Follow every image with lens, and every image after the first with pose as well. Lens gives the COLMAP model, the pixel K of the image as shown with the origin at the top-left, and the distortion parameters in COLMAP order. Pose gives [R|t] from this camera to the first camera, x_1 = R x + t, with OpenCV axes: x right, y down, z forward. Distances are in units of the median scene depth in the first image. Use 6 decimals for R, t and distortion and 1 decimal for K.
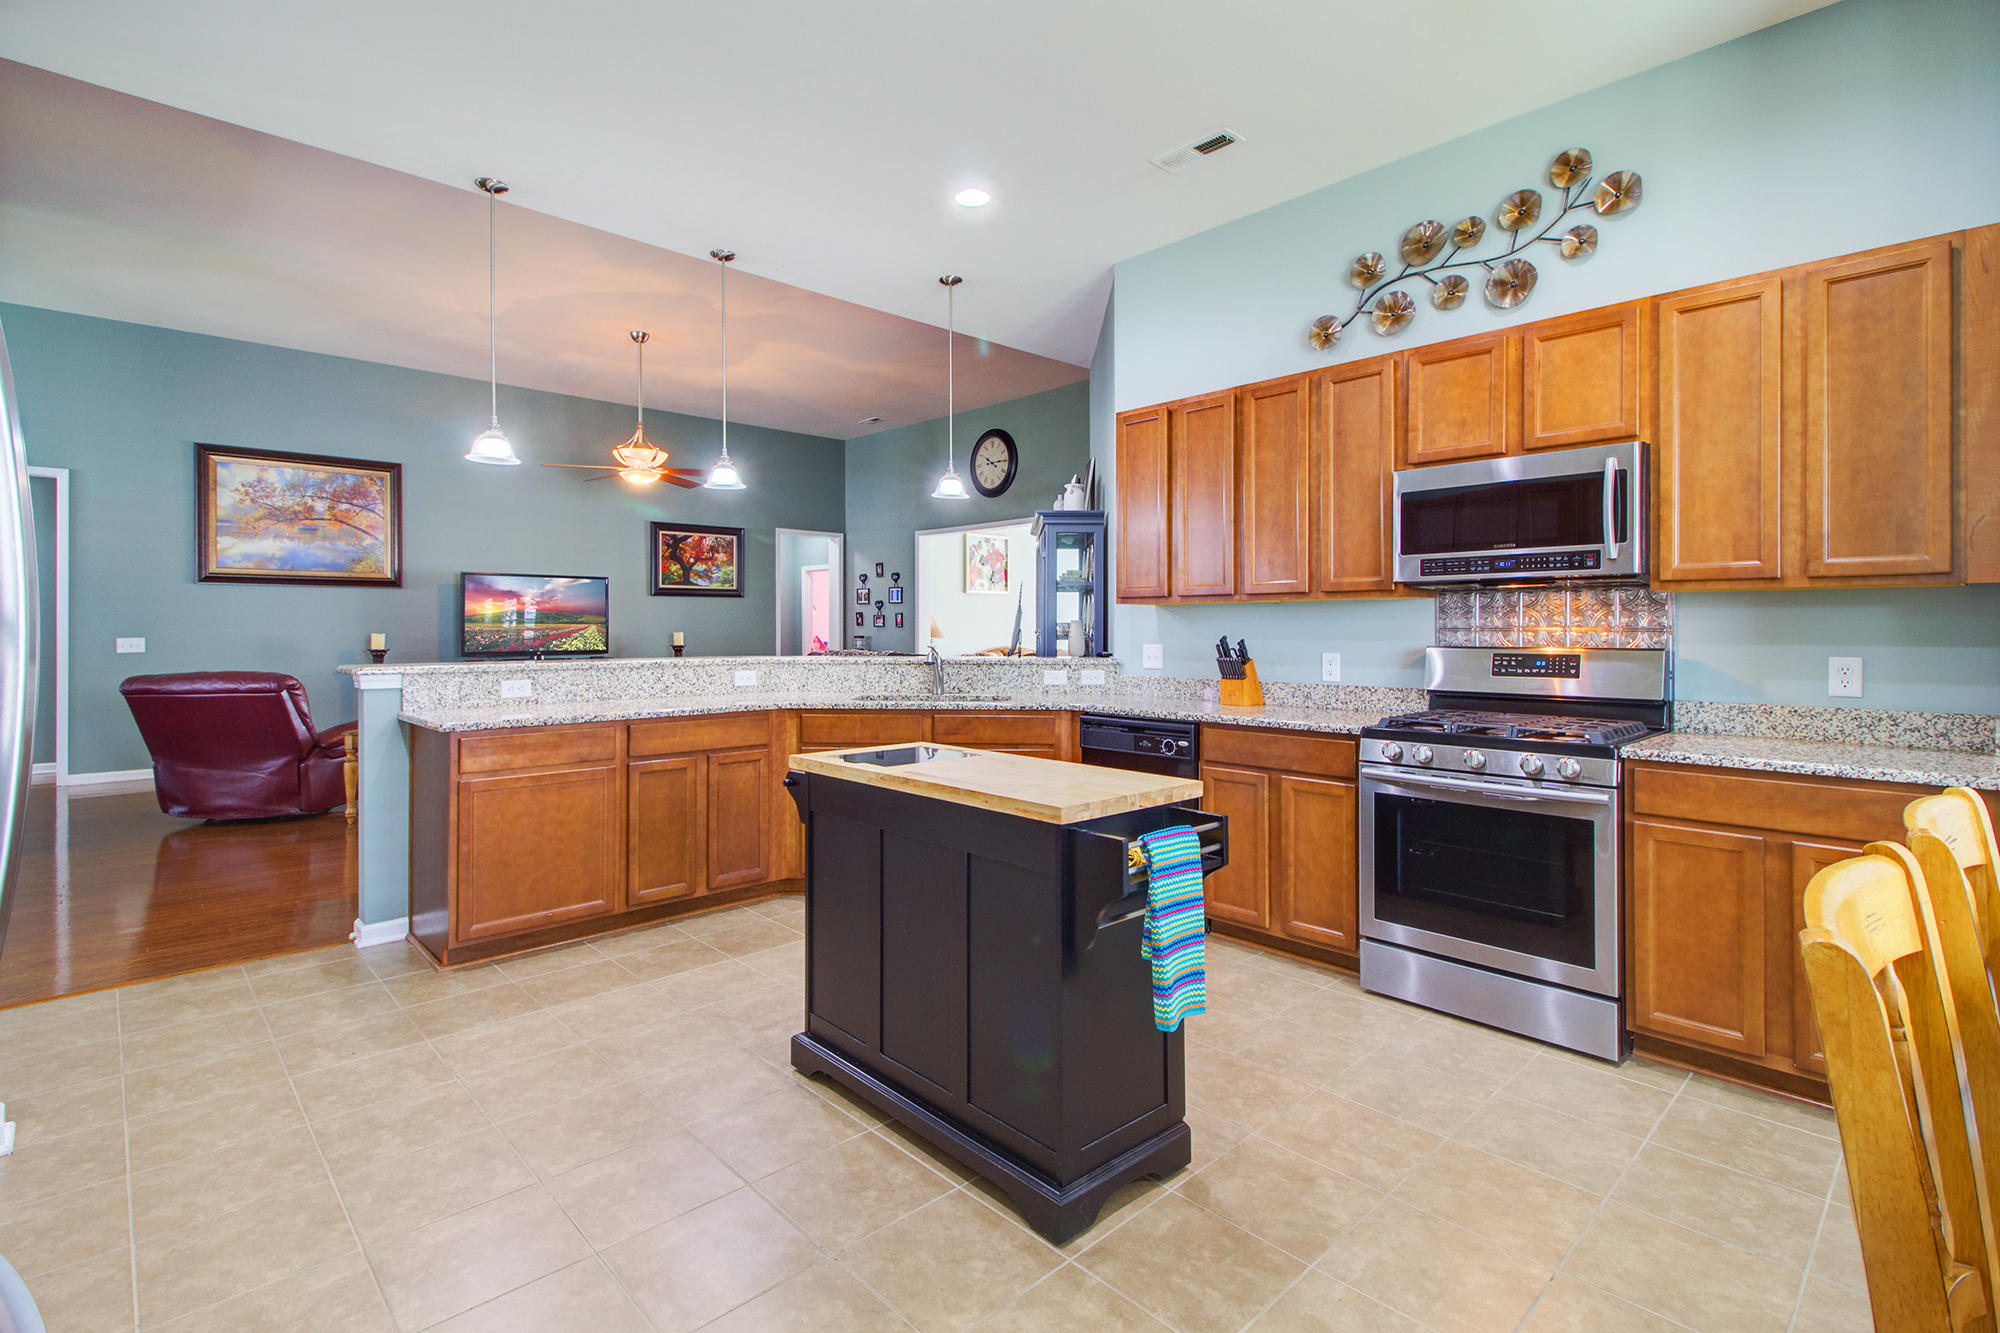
lens RADIAL K [[917.7, 0, 940.4], [0, 917.7, 632.8], [0, 0, 1]] dist [0.021137, -0.008156]
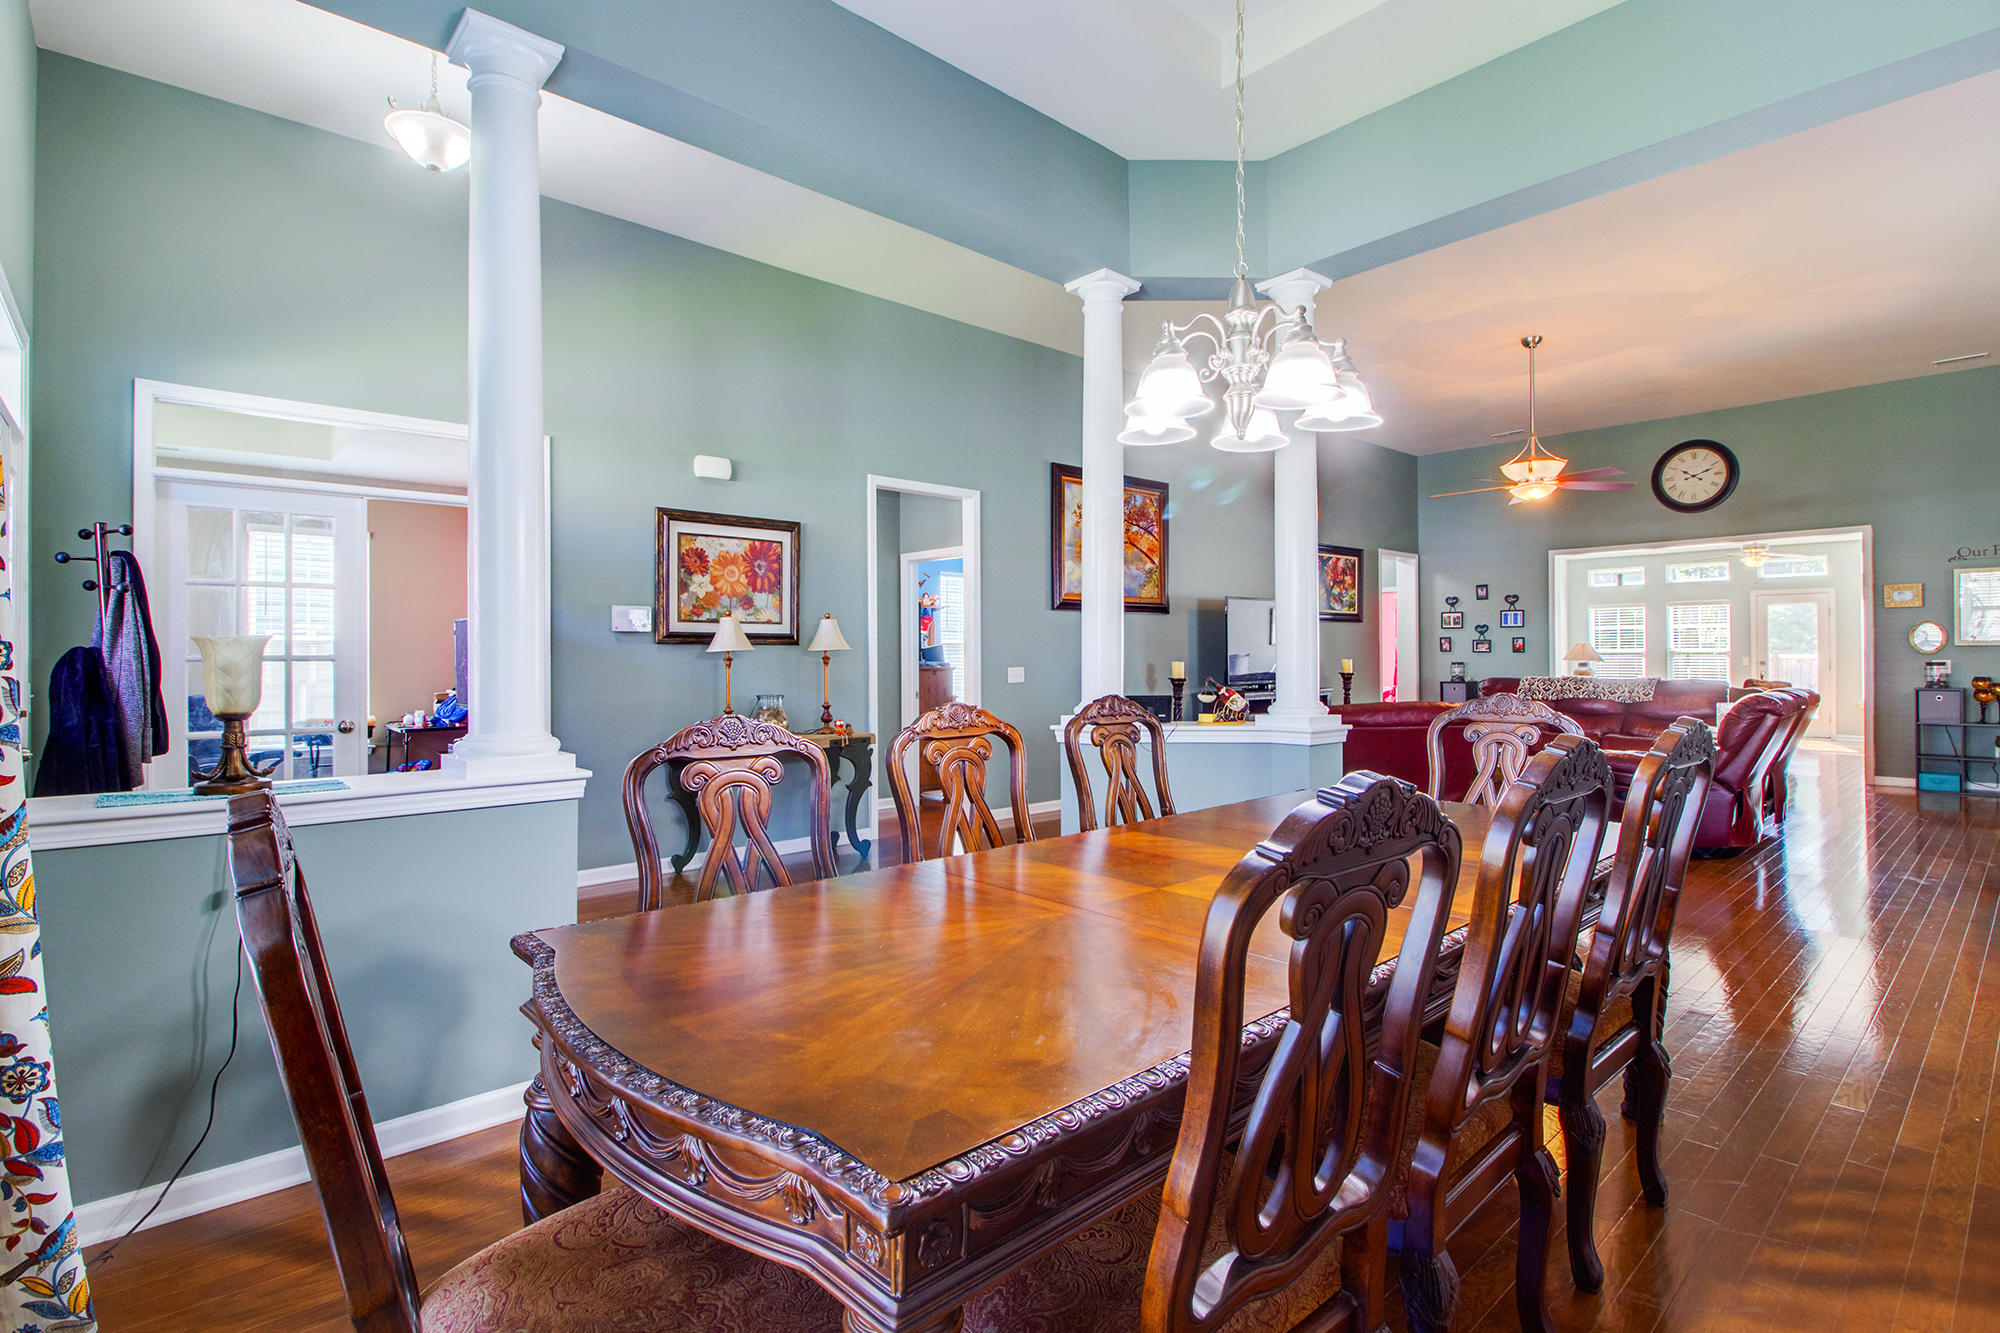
lens RADIAL K [[917.7, 0, 1034.8], [0, 917.7, 659.2], [0, 0, 1]] dist [0.021137, -0.008156]
pose [[0.999920, -0.007465, 0.010241, -0.748454], [0.007467, 0.999972, -0.000215, -0.003718], [-0.010239, 0.000291, 0.999948, 0.074317]]
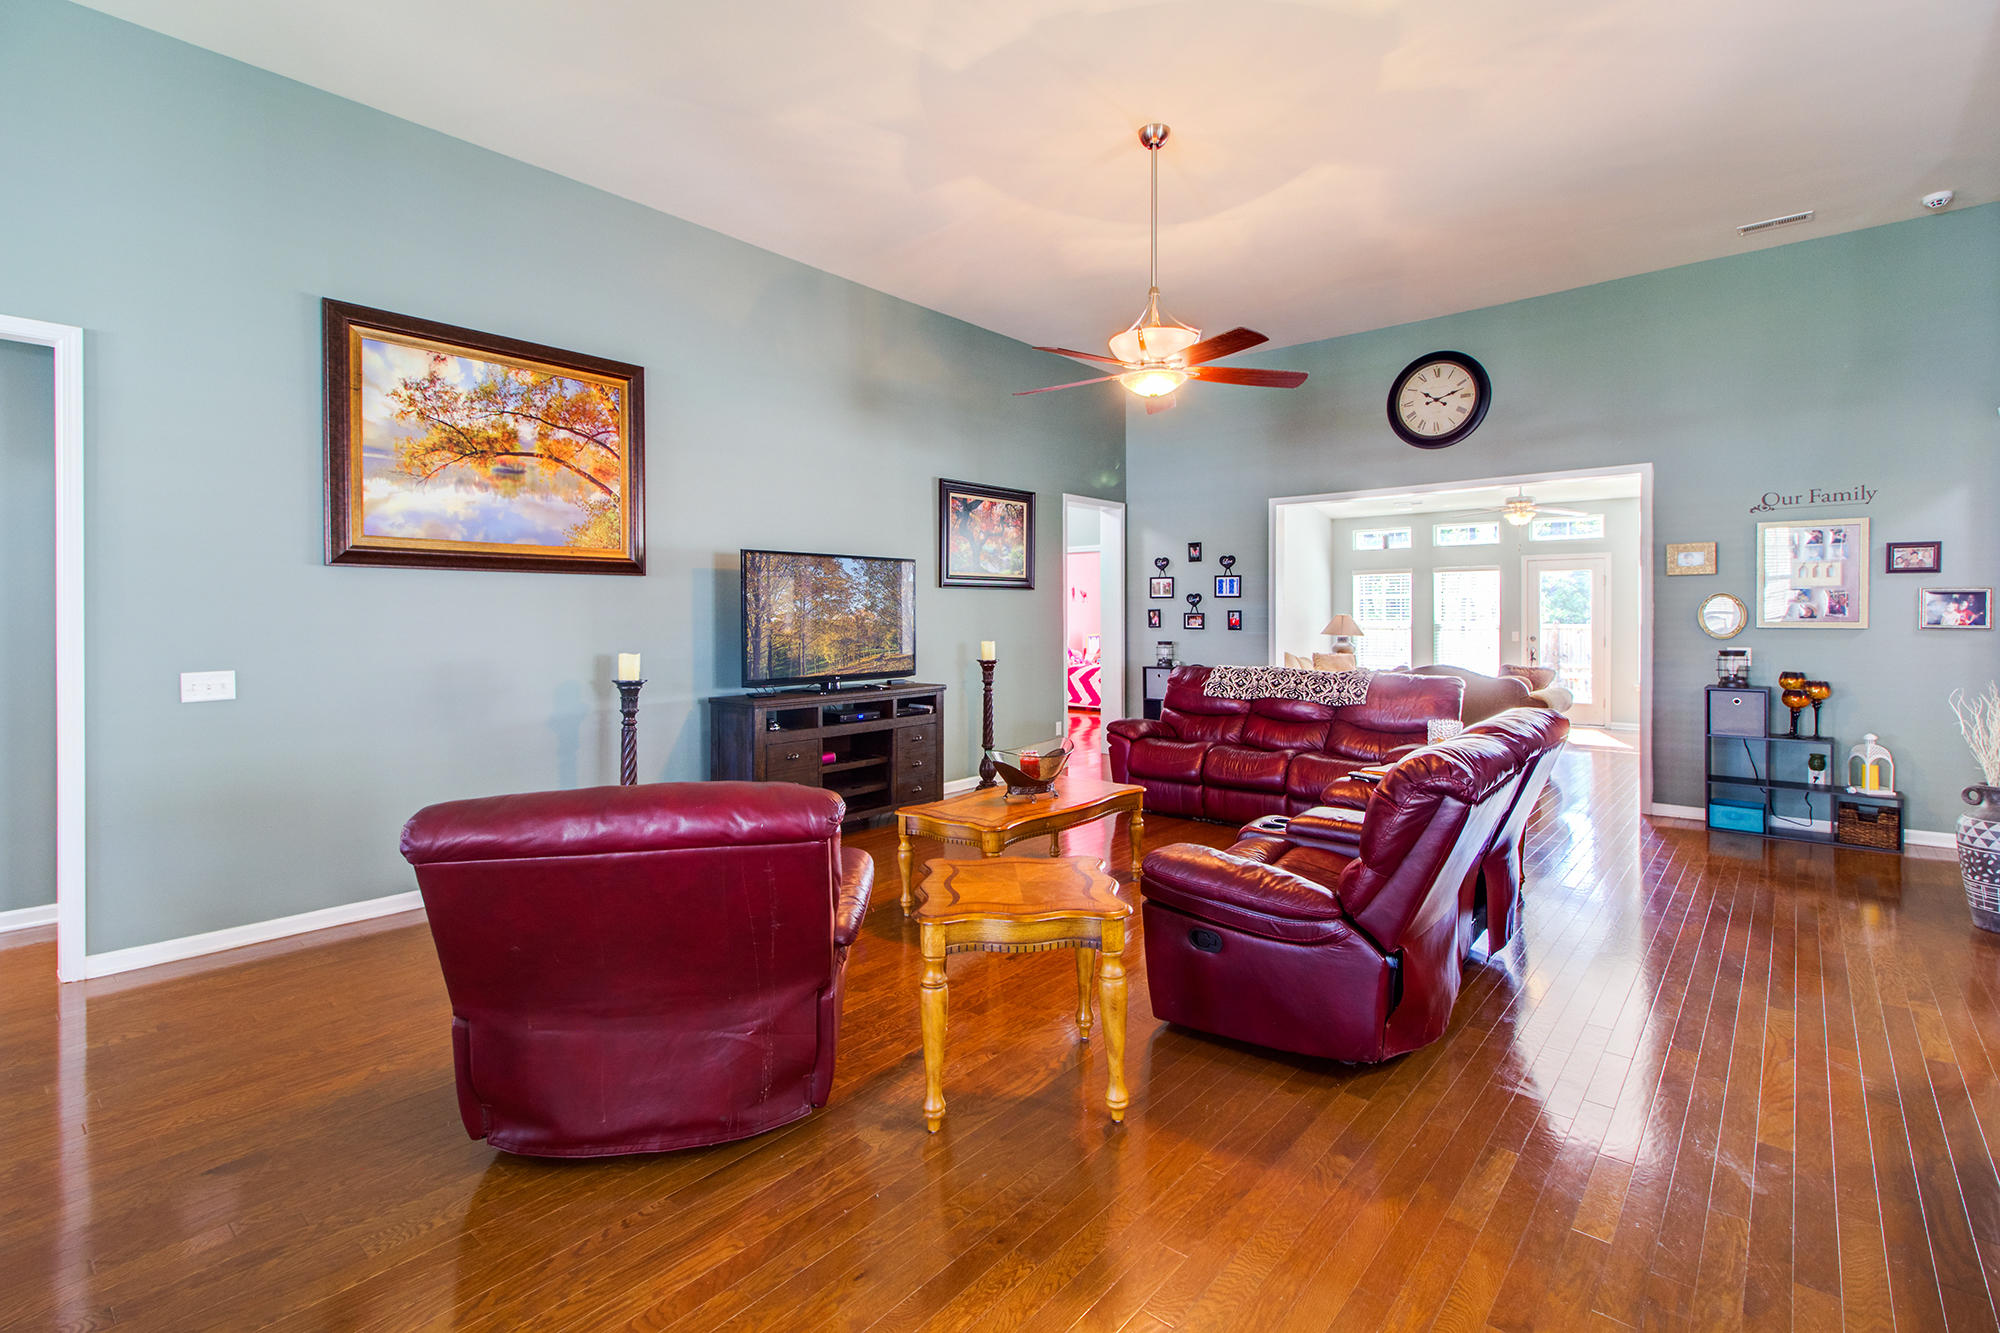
lens RADIAL K [[917.7, 0, 976.3], [0, 917.7, 629.3], [0, 0, 1]] dist [0.021137, -0.008156]
pose [[0.993490, -0.005618, 0.113783, -0.452843], [0.004804, 0.999961, 0.007429, -0.017594], [-0.113820, -0.006834, 0.993478, 0.395545]]
